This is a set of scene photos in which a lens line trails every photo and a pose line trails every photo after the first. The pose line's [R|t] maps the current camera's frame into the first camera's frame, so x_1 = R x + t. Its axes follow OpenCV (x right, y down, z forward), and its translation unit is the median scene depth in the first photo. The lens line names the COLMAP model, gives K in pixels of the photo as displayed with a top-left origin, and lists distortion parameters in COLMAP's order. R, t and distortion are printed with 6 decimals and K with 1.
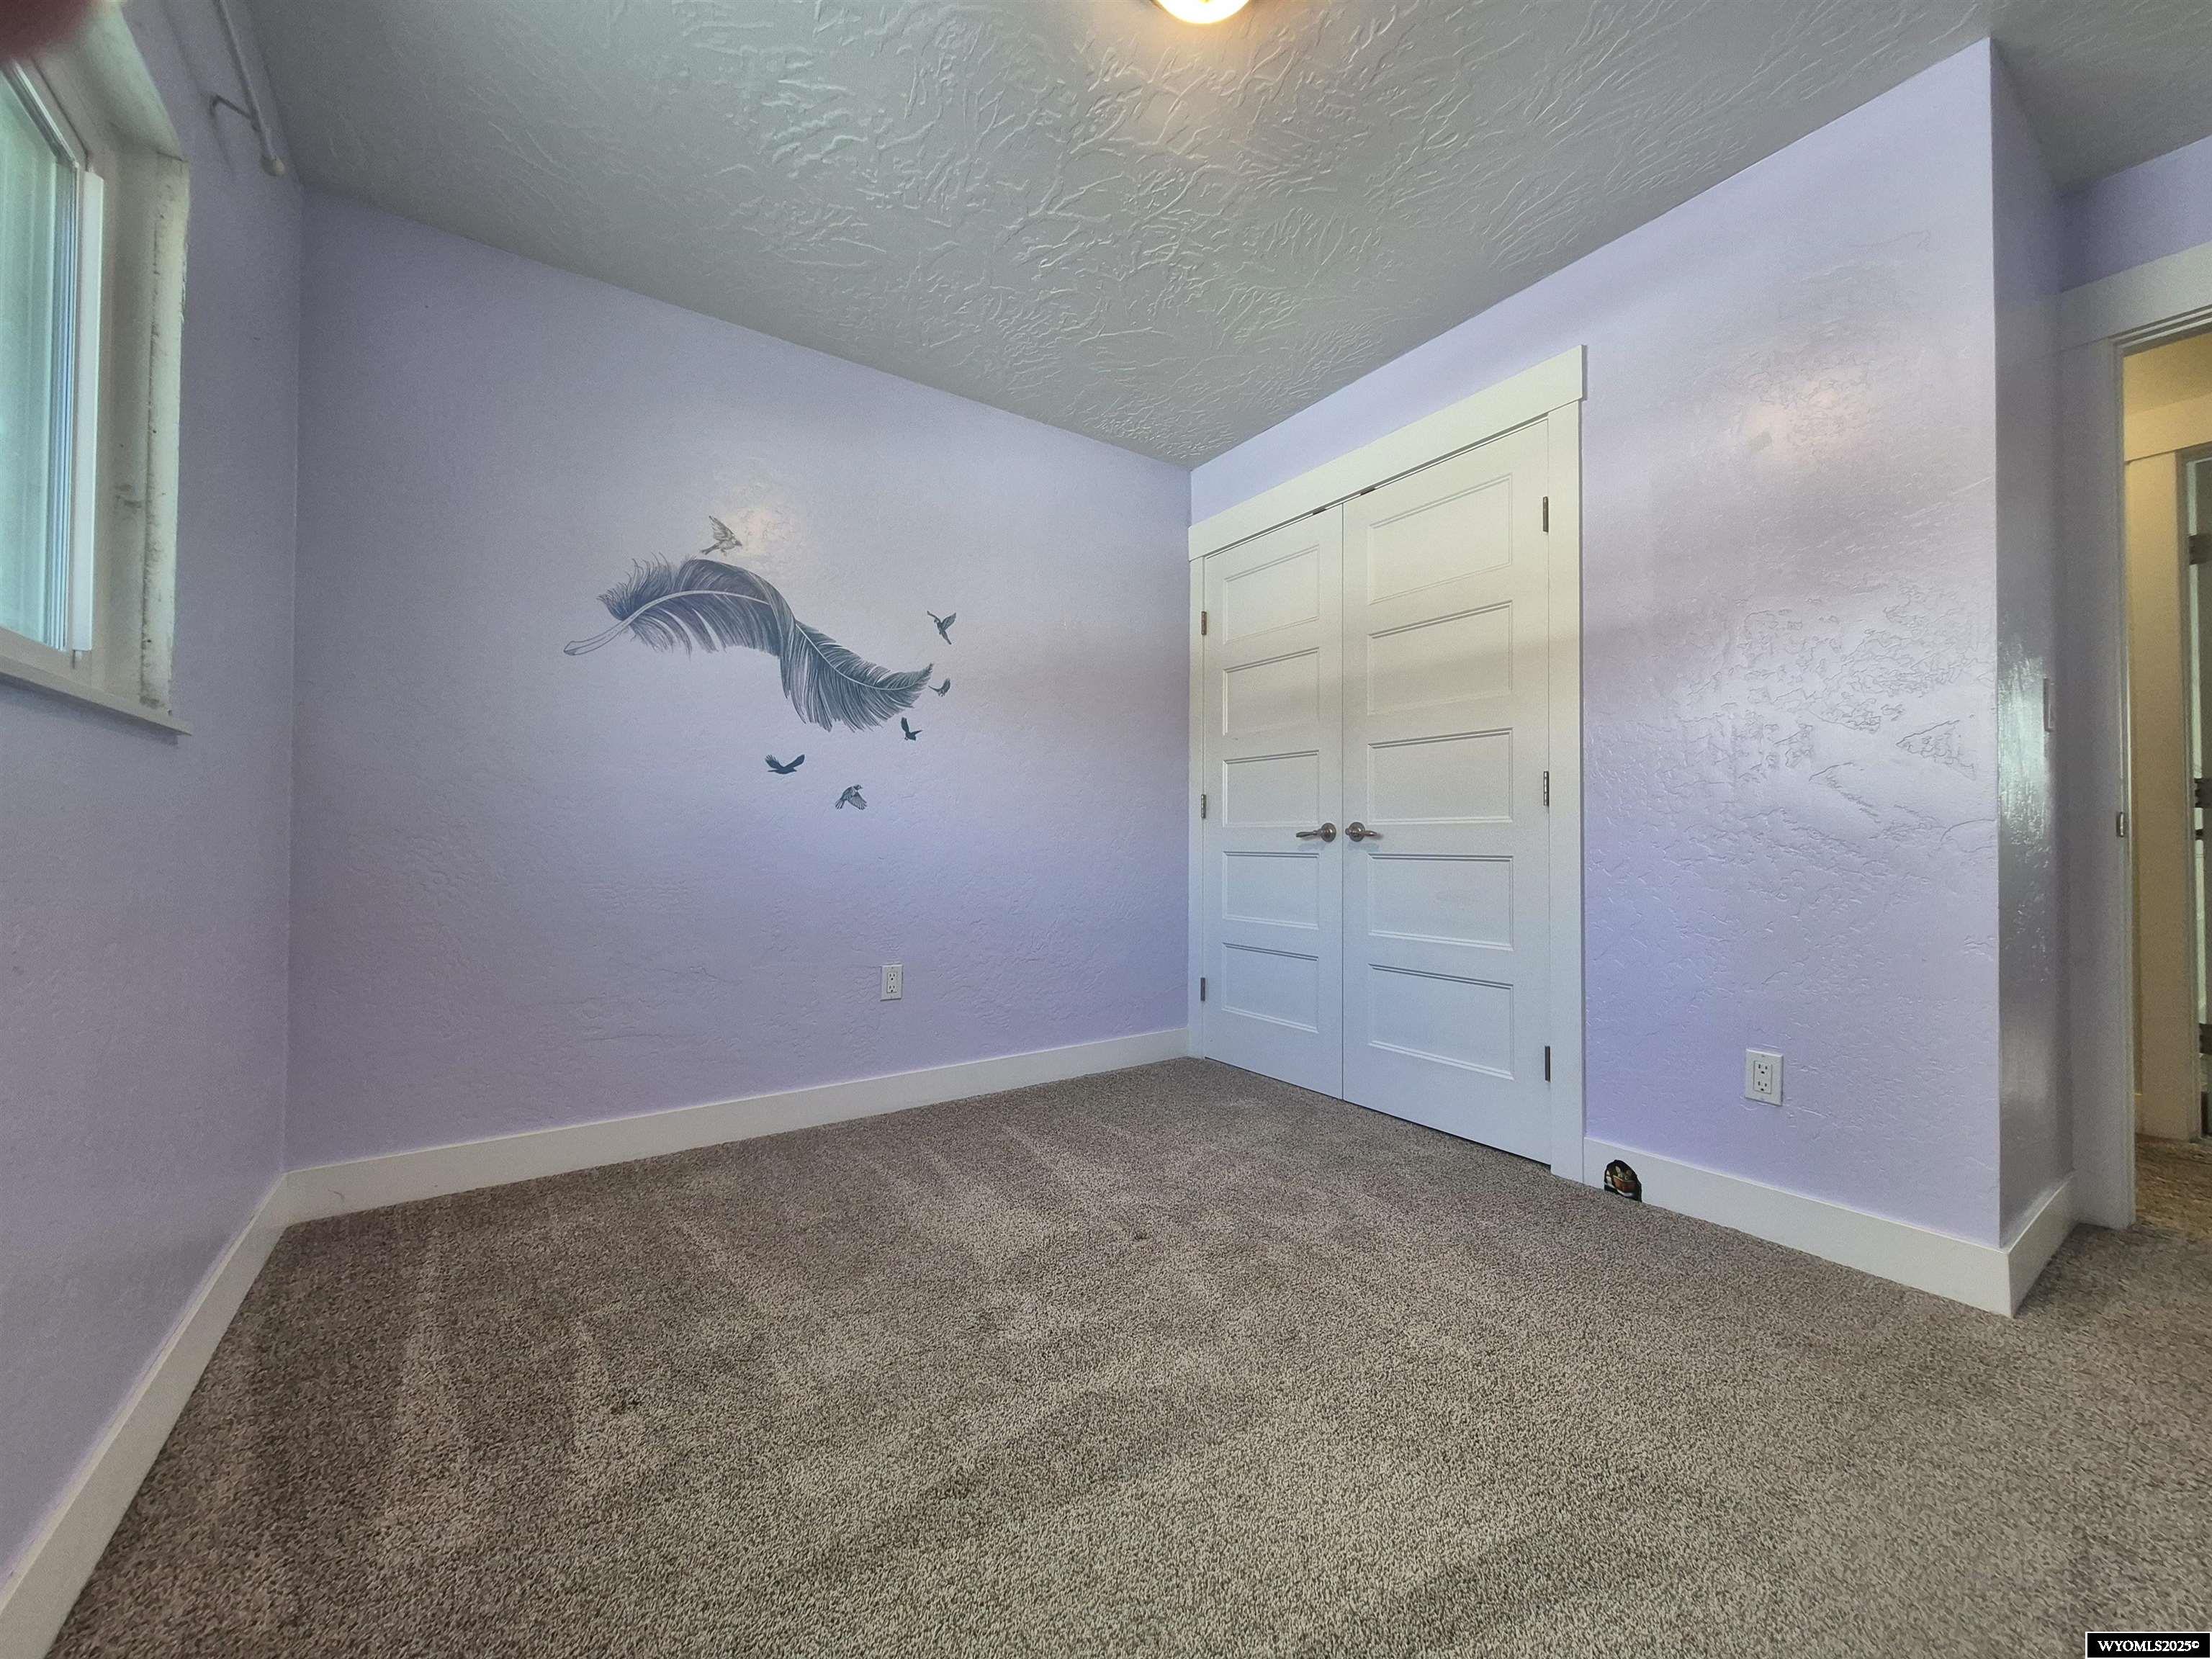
lens RADIAL K [[869.9, 0, 1106.0], [0, 869.9, 829.5], [0, 0, 1]] dist [0.001028, 0.000202]
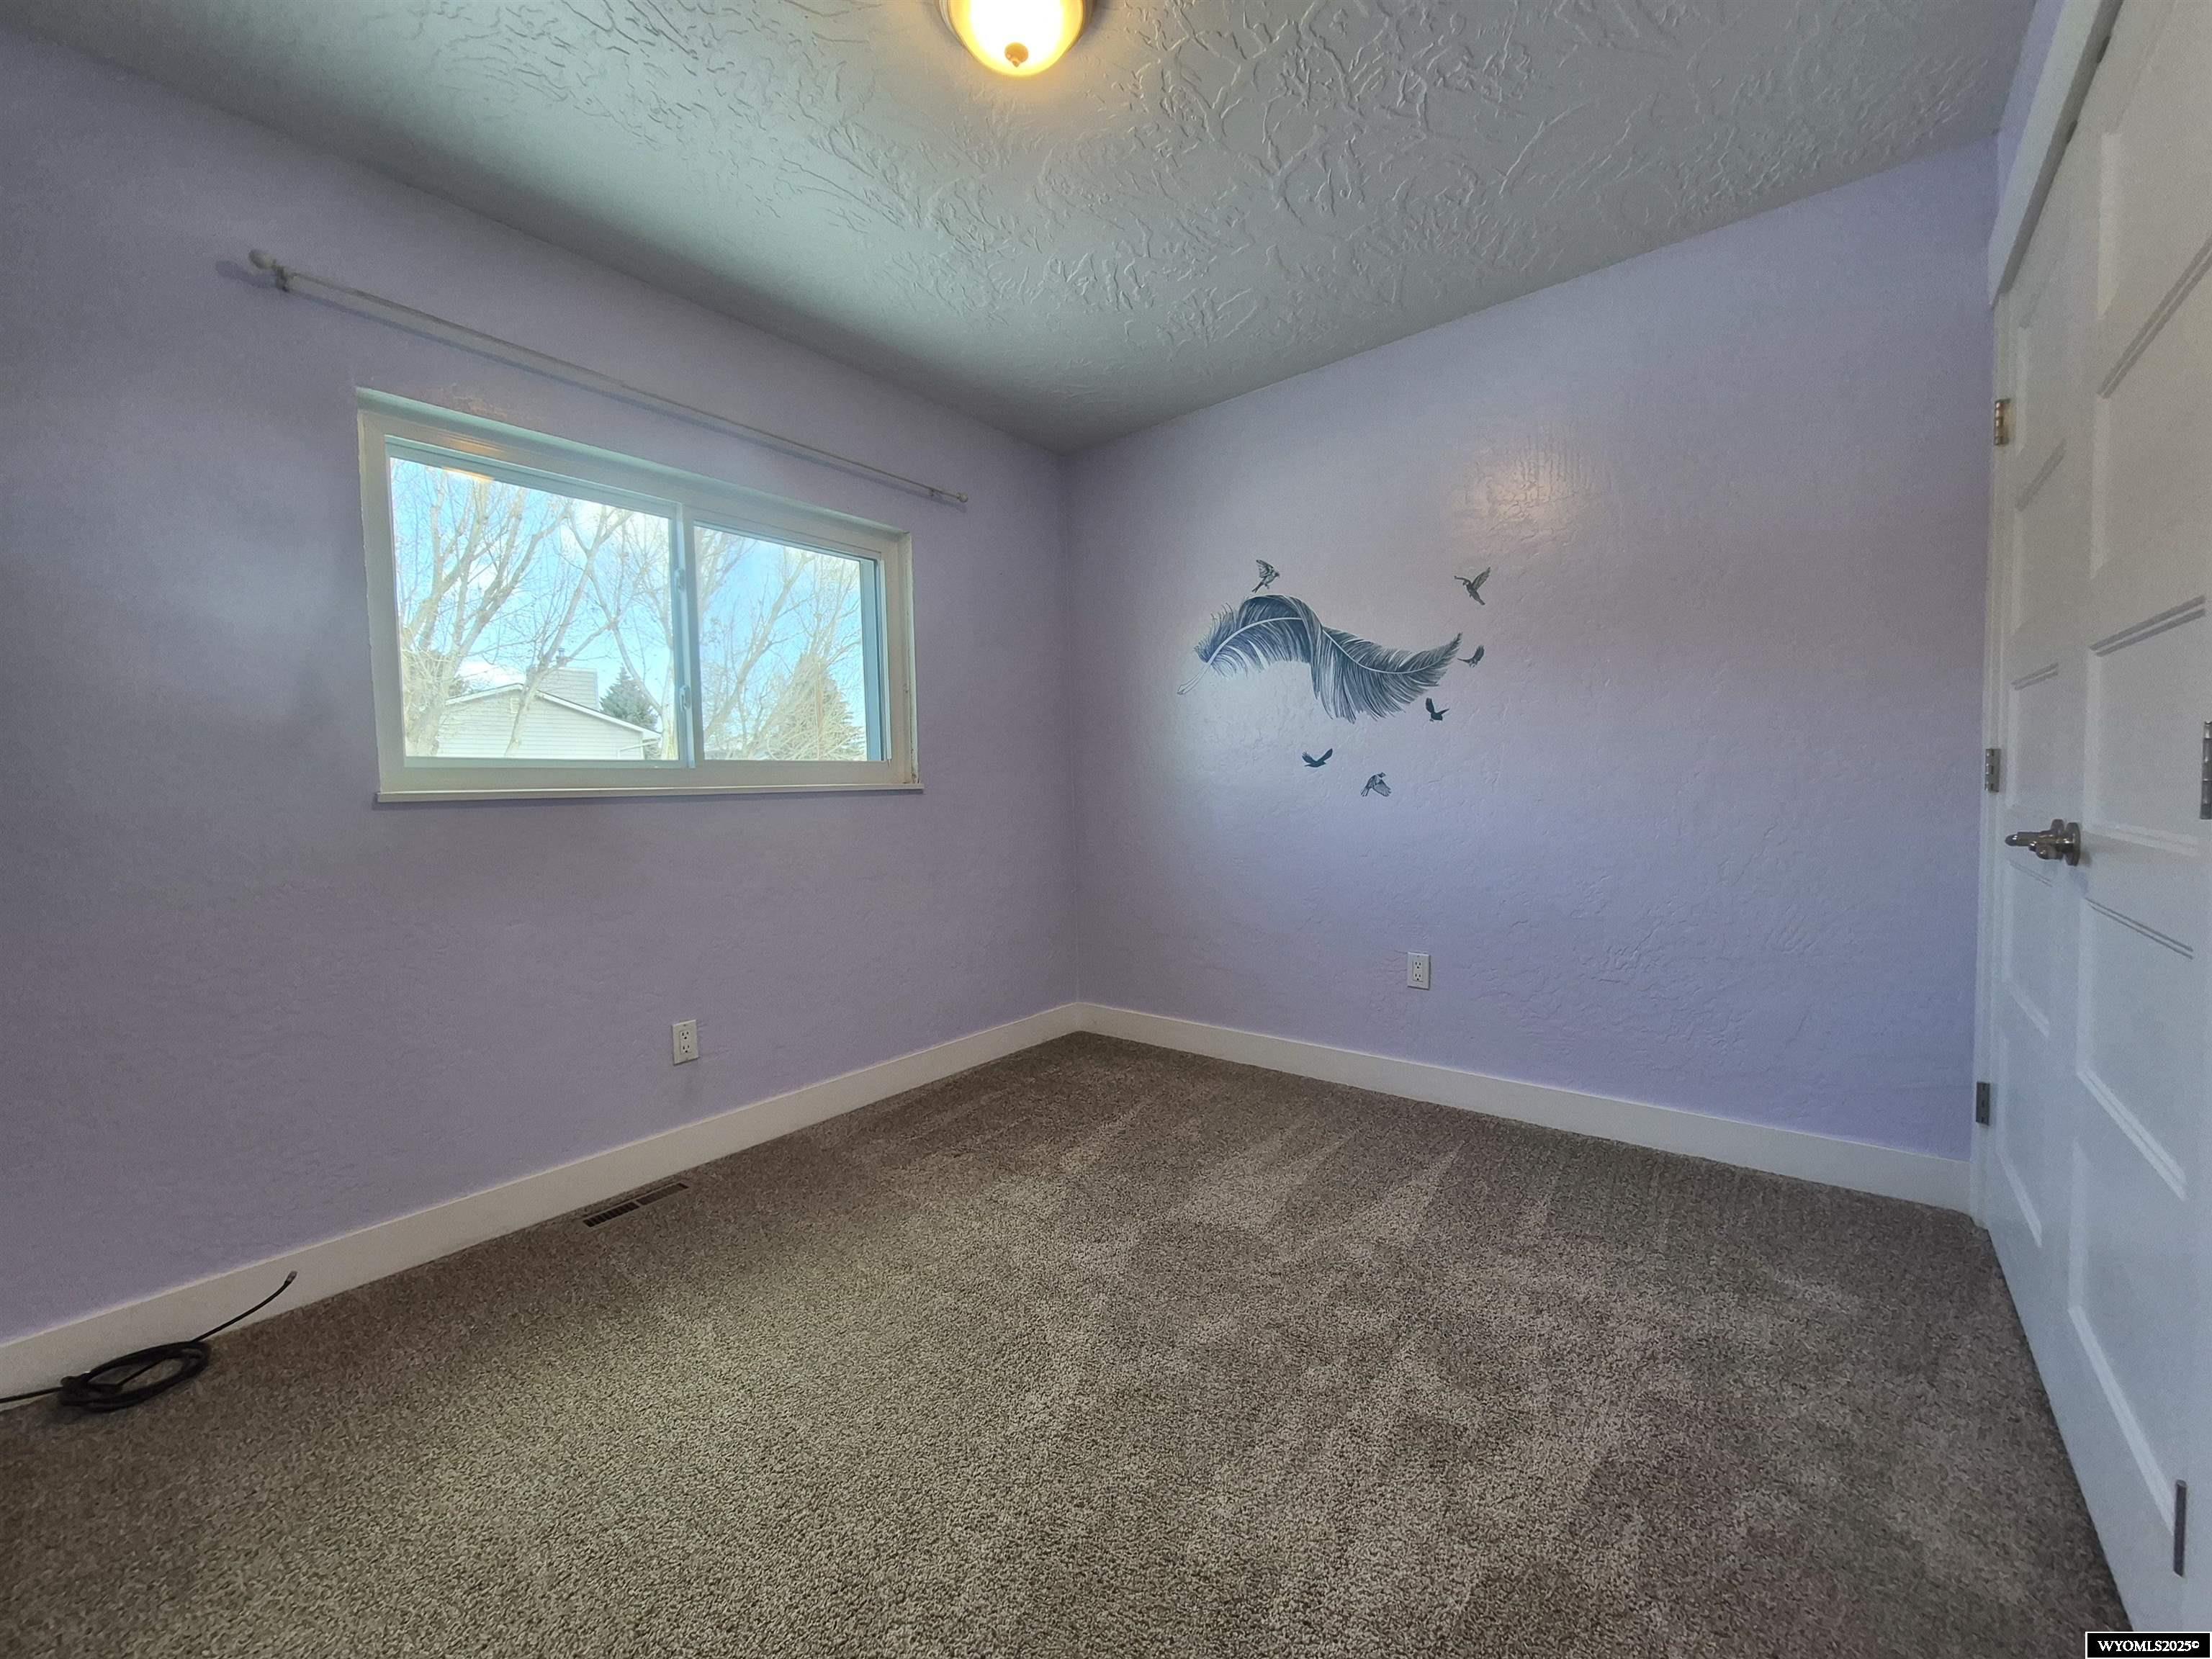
lens RADIAL K [[869.9, 0, 1106.0], [0, 869.9, 829.5], [0, 0, 1]] dist [0.001028, 0.000202]
pose [[0.270856, 0.038468, -0.961851, 0.642218], [0.038261, 0.997981, 0.050687, -0.050985], [0.961859, -0.050530, 0.268837, 0.431062]]
